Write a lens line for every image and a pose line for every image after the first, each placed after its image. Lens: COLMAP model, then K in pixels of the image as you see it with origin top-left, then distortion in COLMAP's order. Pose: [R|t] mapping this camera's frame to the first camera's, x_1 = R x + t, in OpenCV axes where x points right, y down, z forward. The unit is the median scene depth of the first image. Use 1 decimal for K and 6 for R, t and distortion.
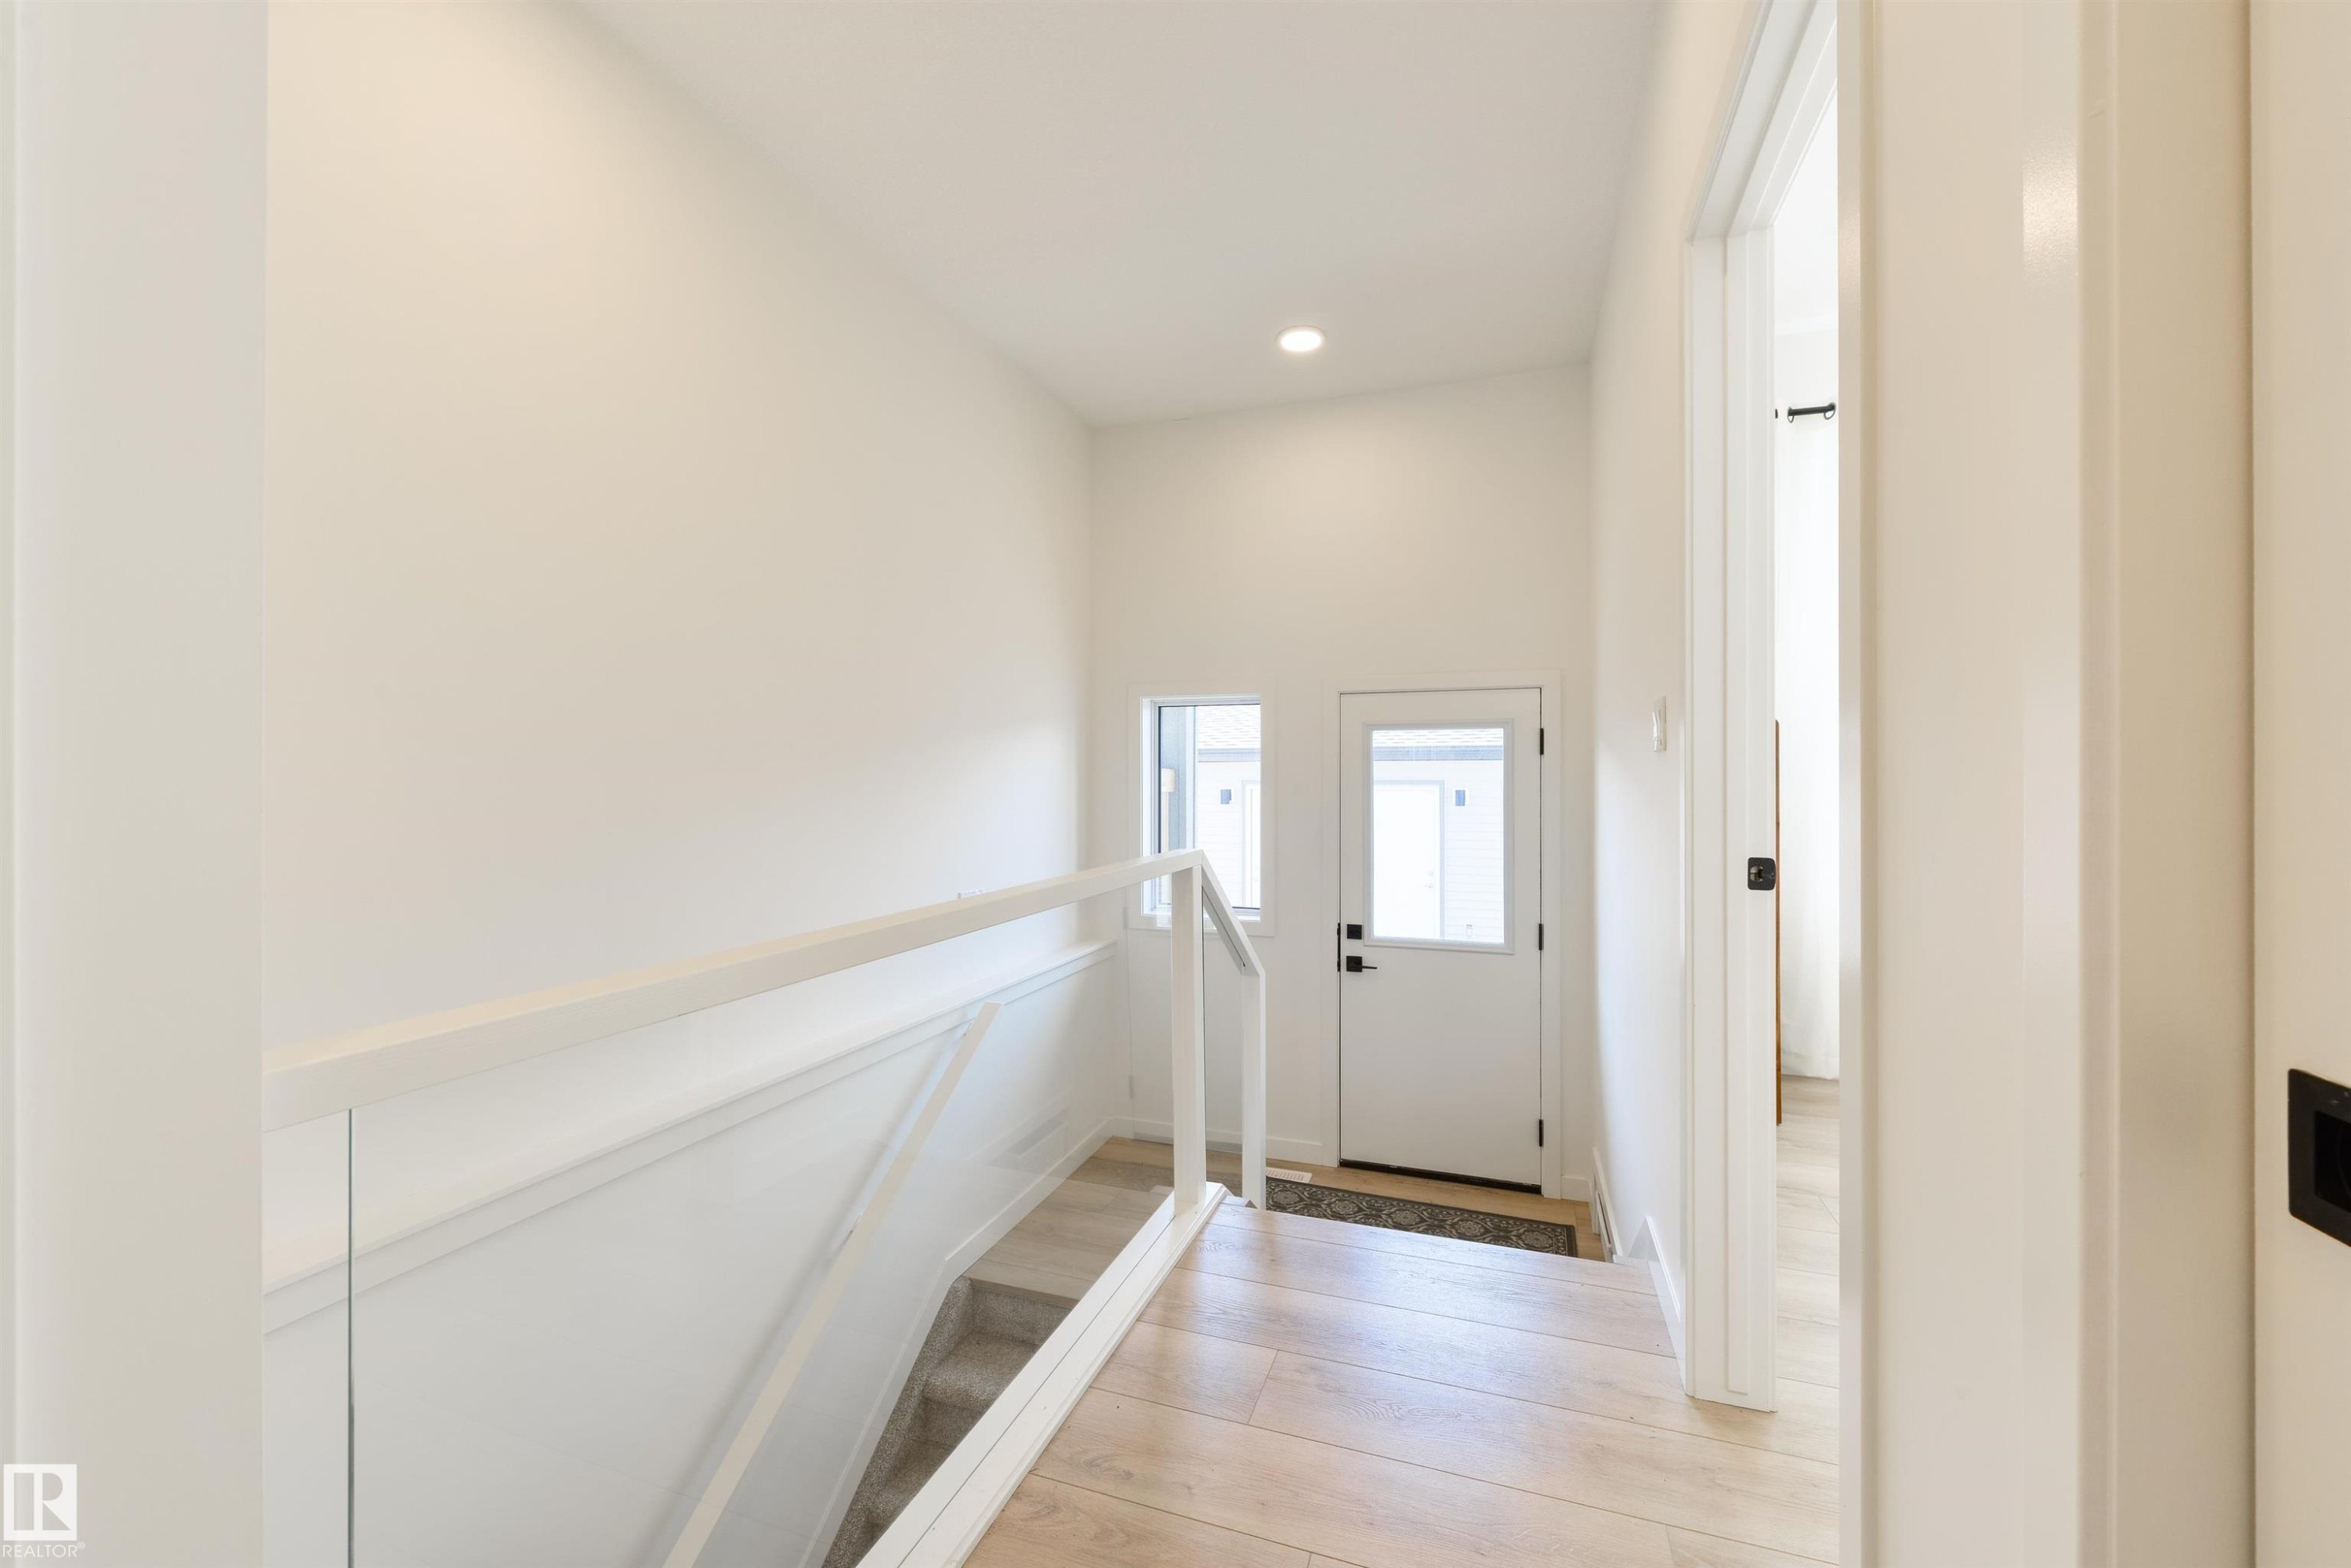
lens RADIAL K [[931.6, 0, 1186.8], [0, 931.6, 780.0], [0, 0, 1]] dist [0.002750, -0.000016]
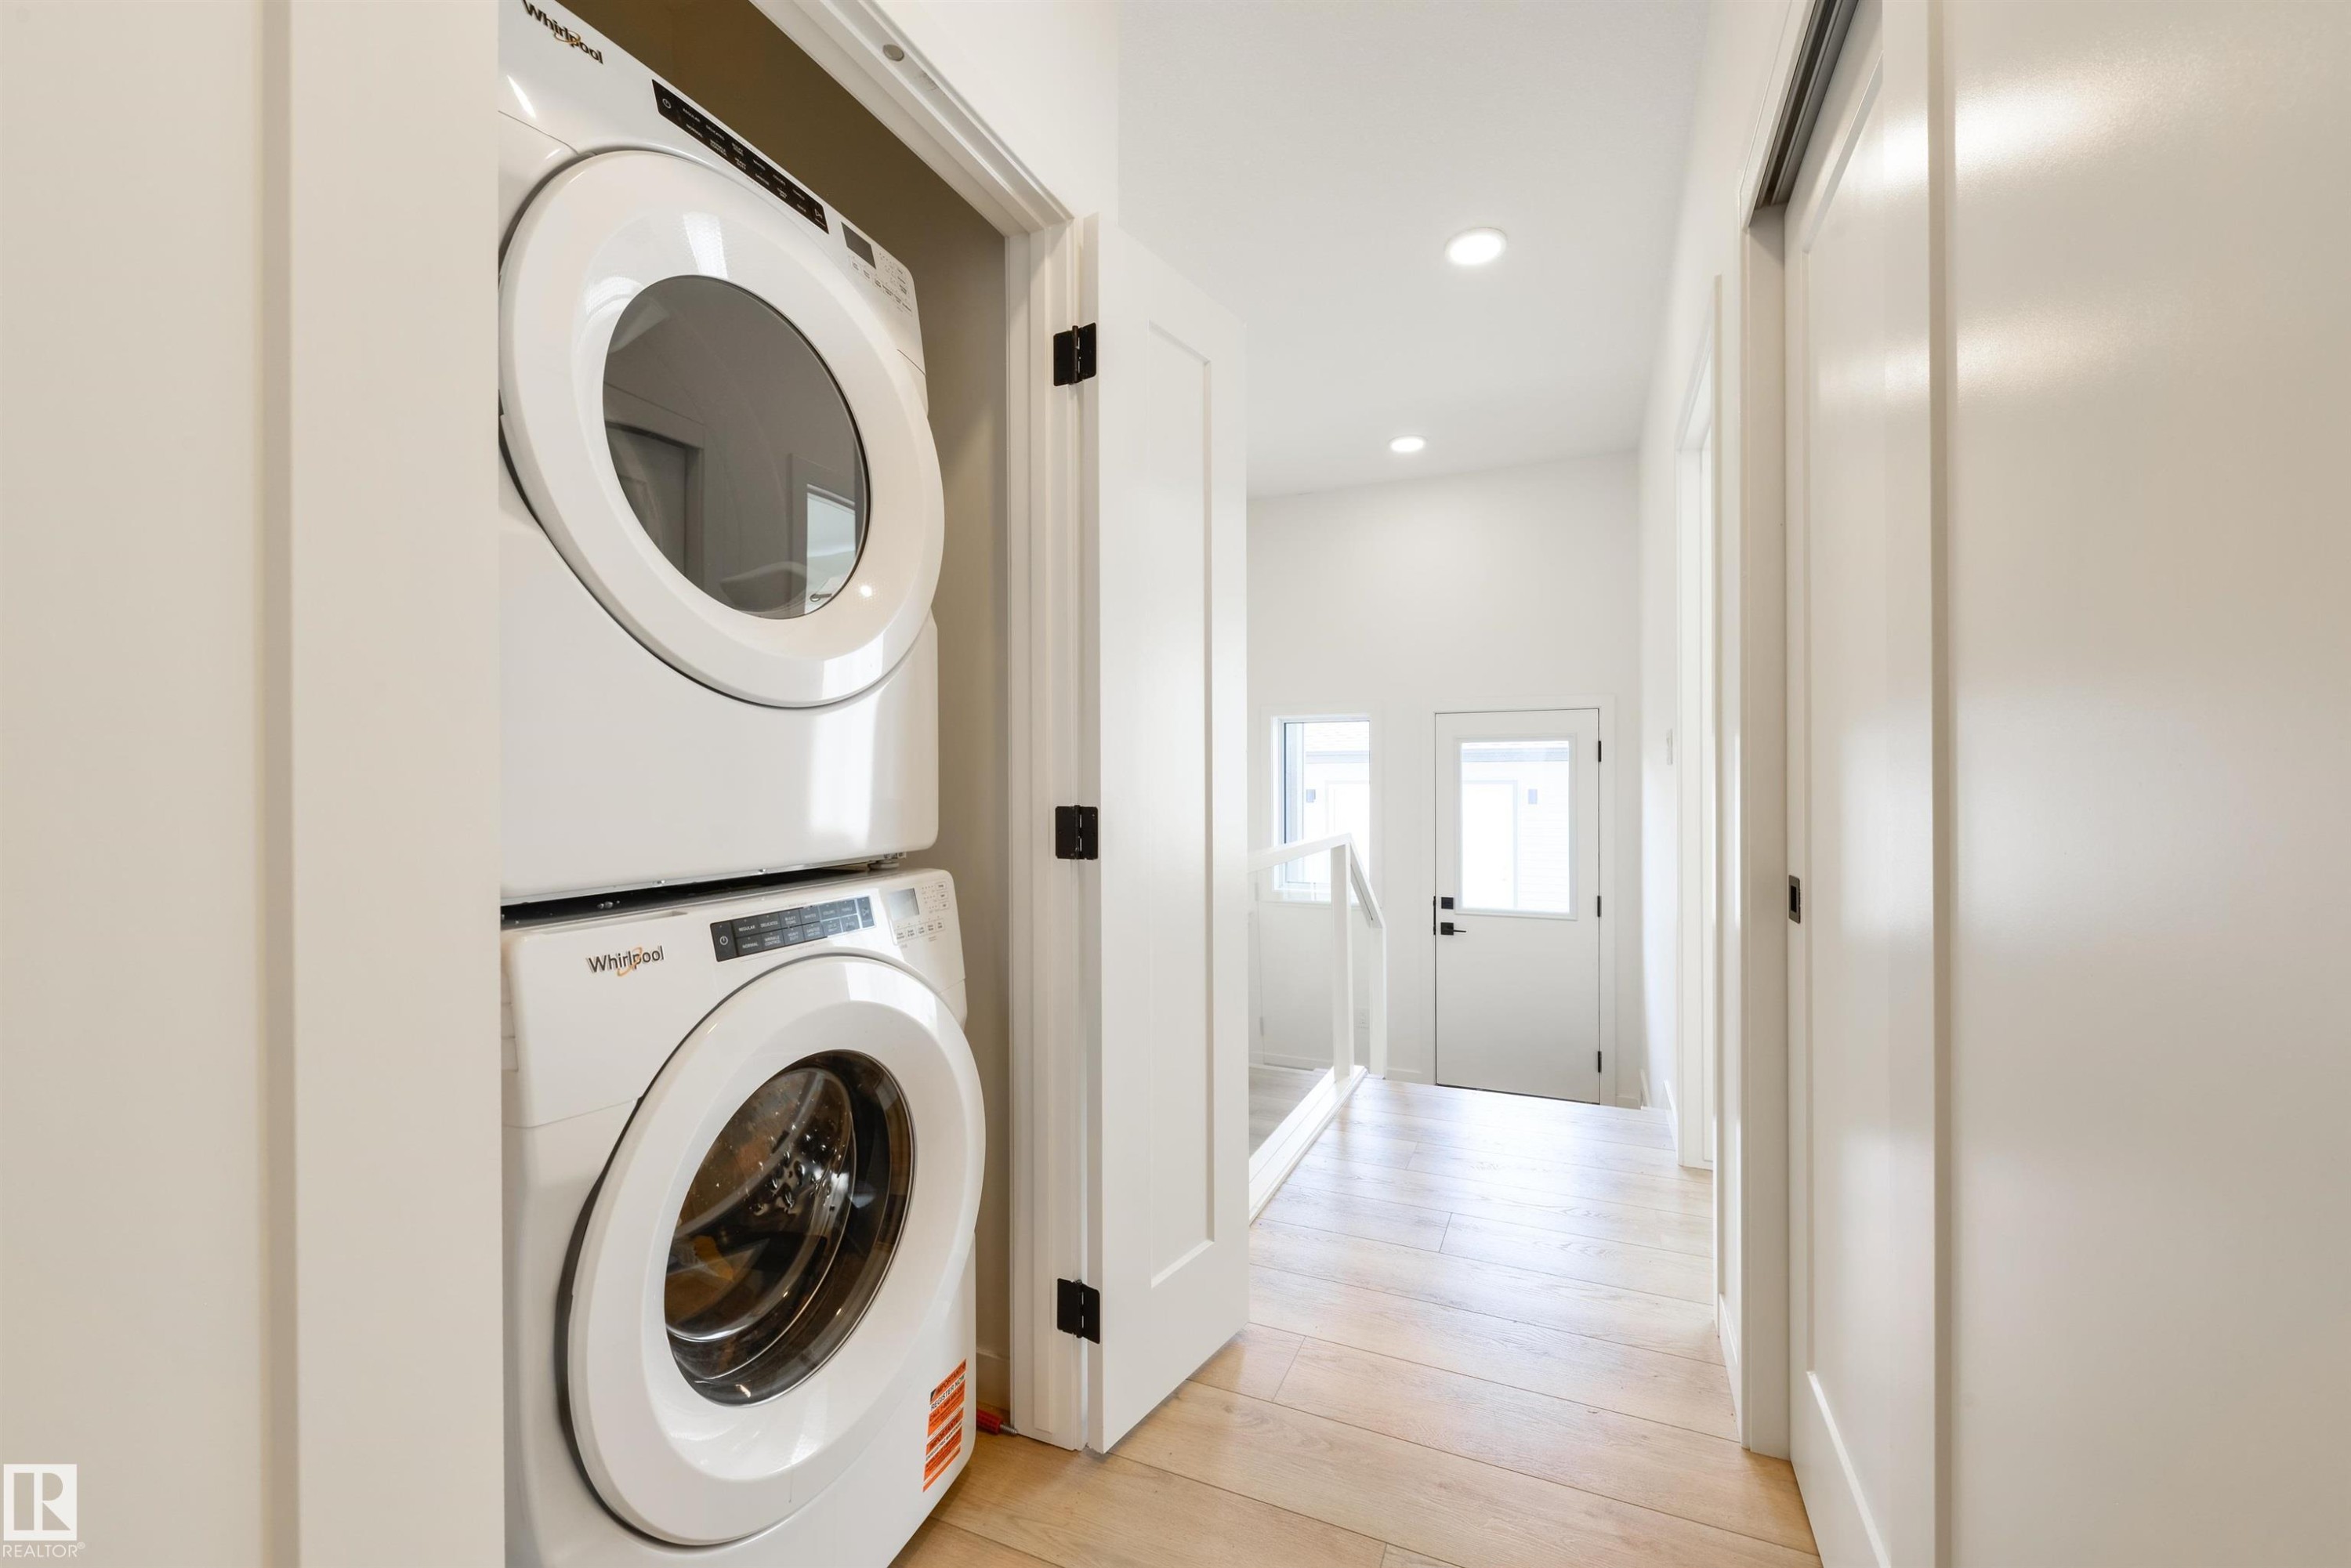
lens RADIAL K [[931.6, 0, 1186.8], [0, 931.6, 780.0], [0, 0, 1]] dist [0.002750, -0.000016]
pose [[0.997669, -0.002873, -0.068186, -0.086475], [0.002938, 0.999995, 0.000849, -0.005148], [0.068183, -0.001048, 0.997672, -0.283947]]
